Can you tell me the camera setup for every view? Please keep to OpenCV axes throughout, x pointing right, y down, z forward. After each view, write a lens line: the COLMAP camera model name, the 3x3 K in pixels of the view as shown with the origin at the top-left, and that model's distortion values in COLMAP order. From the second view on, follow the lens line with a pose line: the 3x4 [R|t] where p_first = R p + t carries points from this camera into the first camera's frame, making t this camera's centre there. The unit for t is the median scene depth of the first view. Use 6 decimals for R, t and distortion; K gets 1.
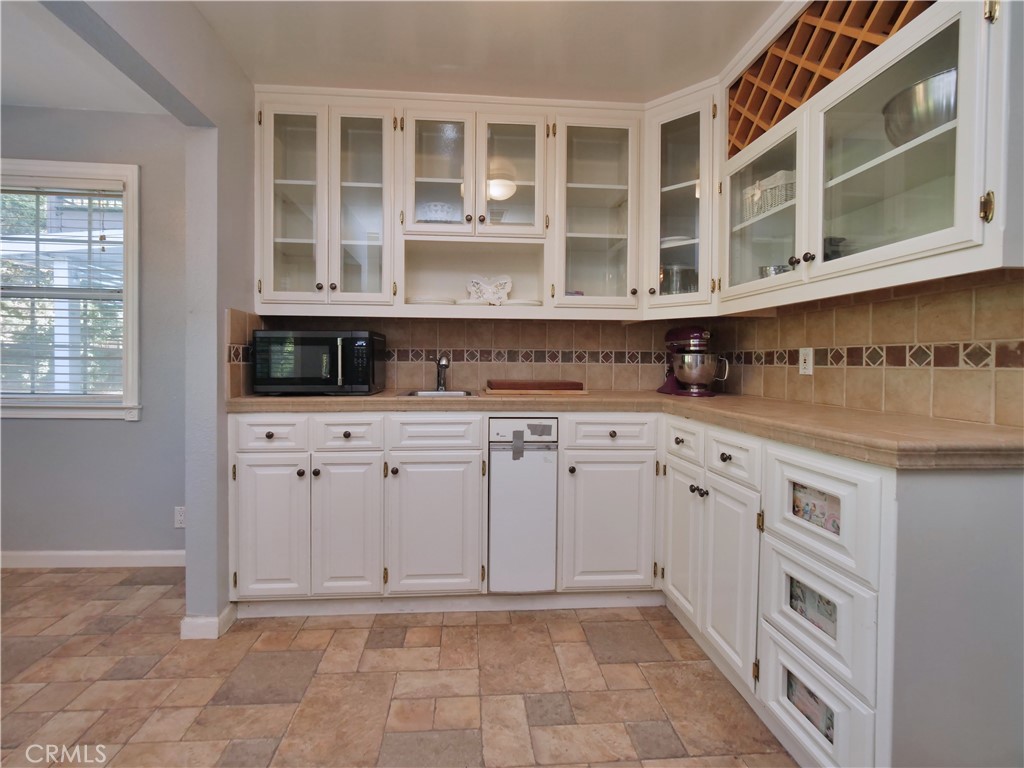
lens RADIAL K [[431.4, 0, 496.4], [0, 431.4, 368.7], [0, 0, 1]] dist [-0.002208, -0.000888]
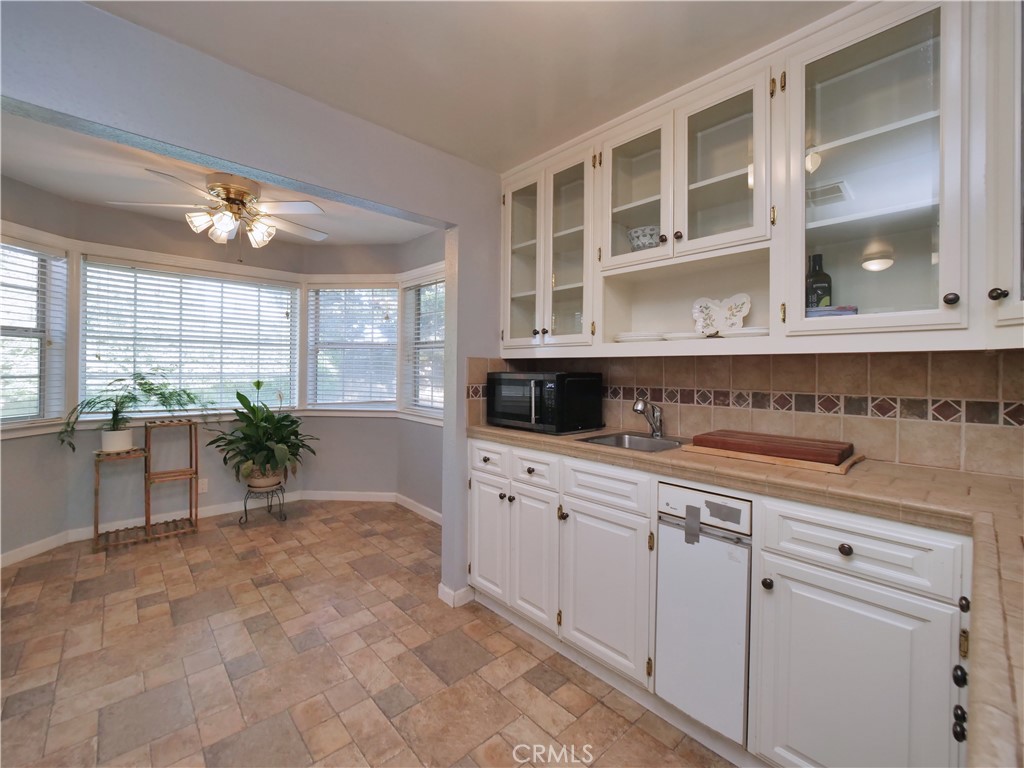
lens RADIAL K [[440.8, 0, 509.7], [0, 440.8, 366.4], [0, 0, 1]] dist [-0.019038, -0.000311]
pose [[0.618354, -0.000641, -0.785899, 0.460200], [-0.019486, 0.999680, -0.016147, -0.085246], [0.785658, 0.025298, 0.618144, 0.255923]]
